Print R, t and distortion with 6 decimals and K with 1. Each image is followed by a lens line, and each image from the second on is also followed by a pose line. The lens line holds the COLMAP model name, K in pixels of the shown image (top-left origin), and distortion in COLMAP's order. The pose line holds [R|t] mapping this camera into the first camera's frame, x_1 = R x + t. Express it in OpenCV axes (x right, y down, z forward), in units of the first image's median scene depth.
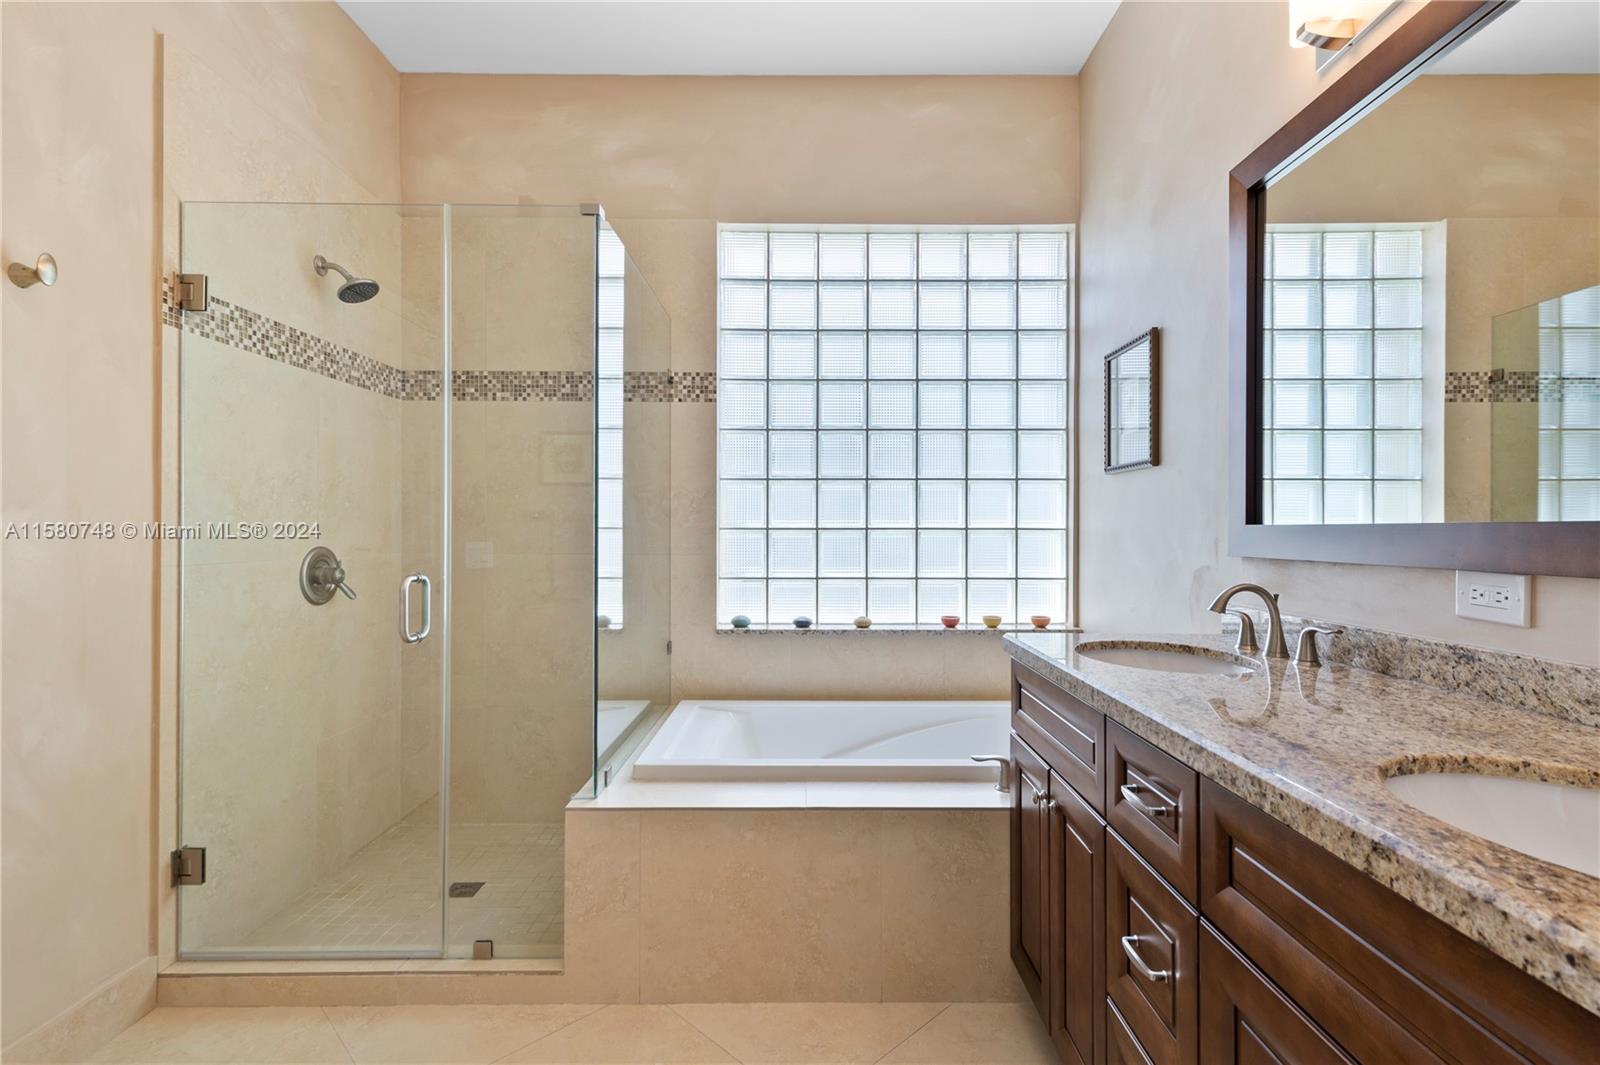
lens RADIAL K [[762.0, 0, 806.0], [0, 762.0, 528.6], [0, 0, 1]] dist [0.021850, -0.008481]
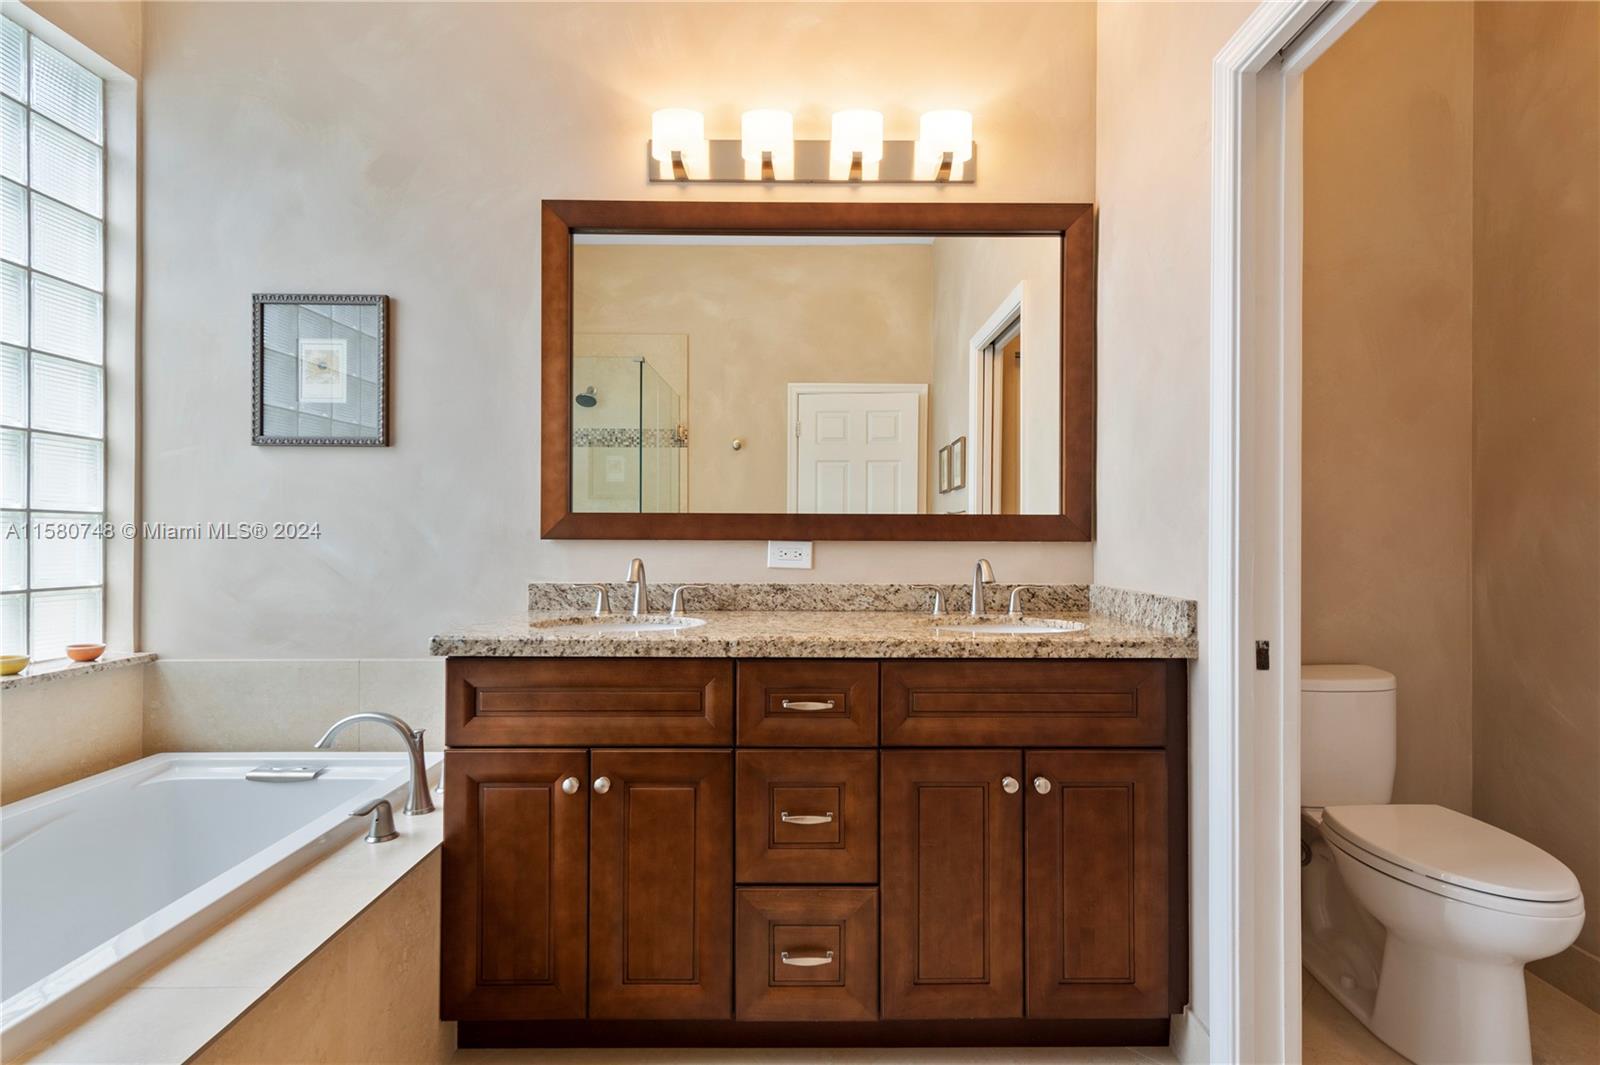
lens RADIAL K [[762.0, 0, 802.5], [0, 762.0, 537.3], [0, 0, 1]] dist [0.021850, -0.008481]
pose [[-0.012579, 0.002157, 0.999919, -0.976405], [-0.004404, 0.999988, -0.002212, 0.055789], [-0.999911, -0.004432, -0.012570, 1.068340]]
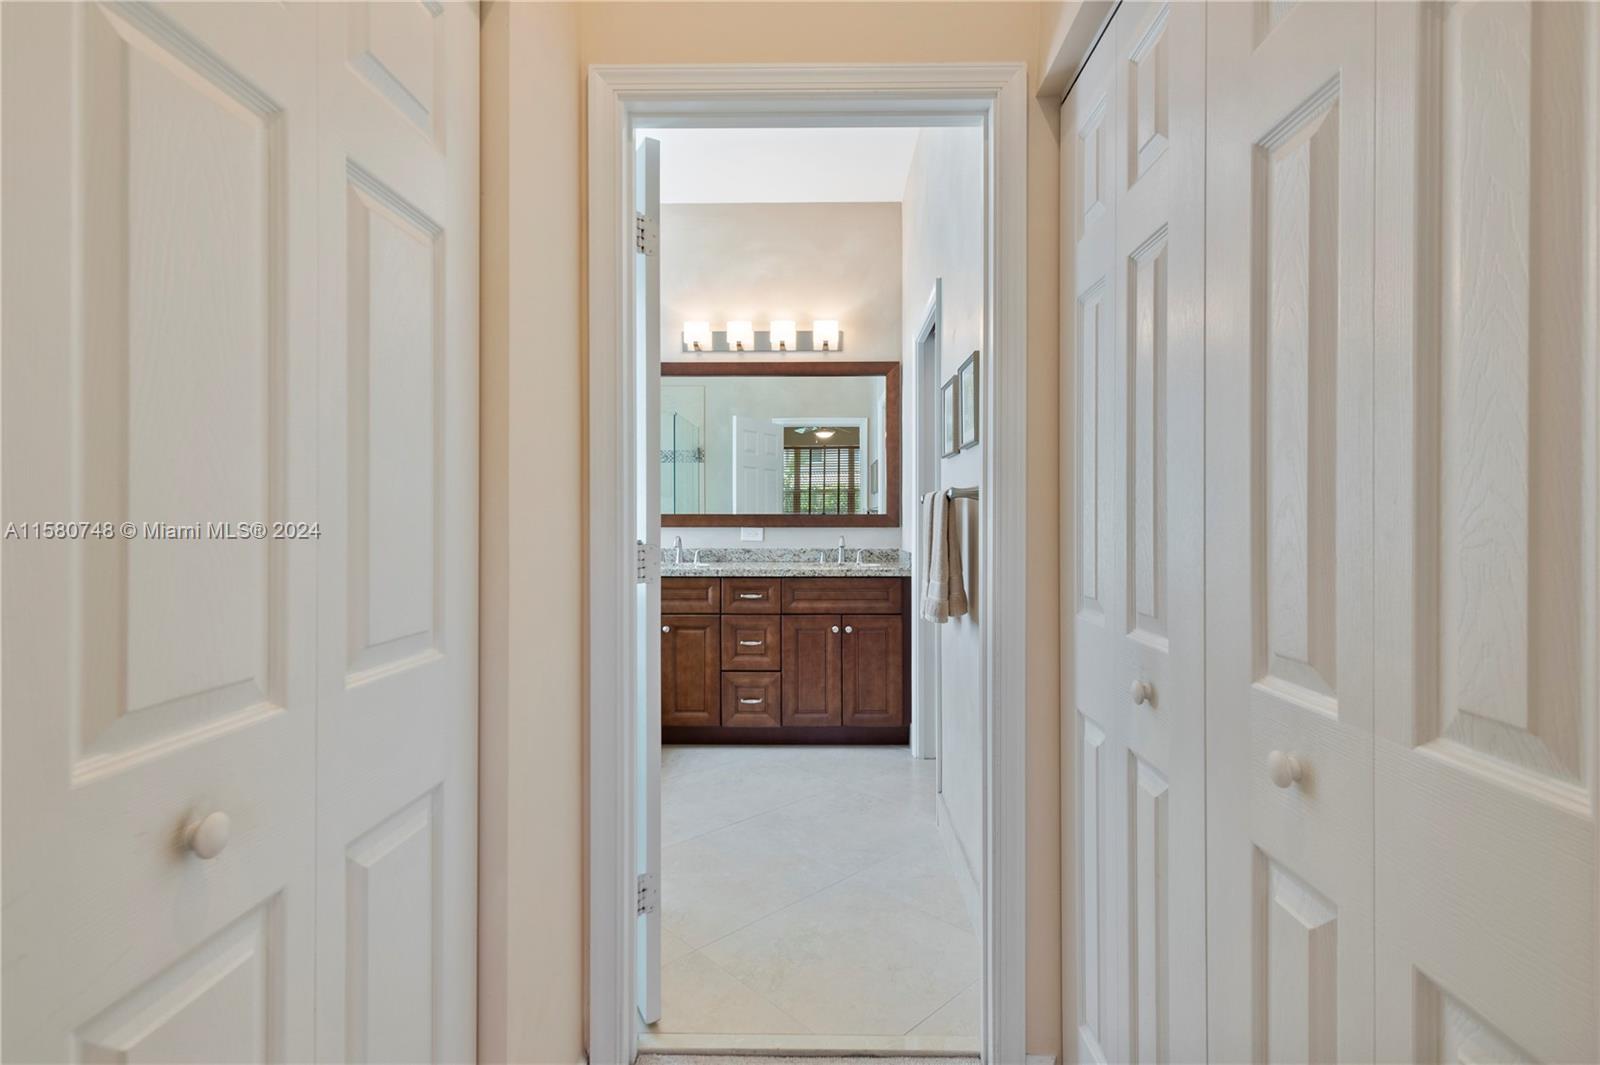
lens RADIAL K [[762.0, 0, 805.2], [0, 762.0, 531.7], [0, 0, 1]] dist [0.021850, -0.008481]
pose [[0.012438, -0.011376, 0.999858, -2.973988], [-0.001616, 0.999934, 0.011397, 0.037374], [-0.999921, -0.001758, 0.012419, 0.752913]]
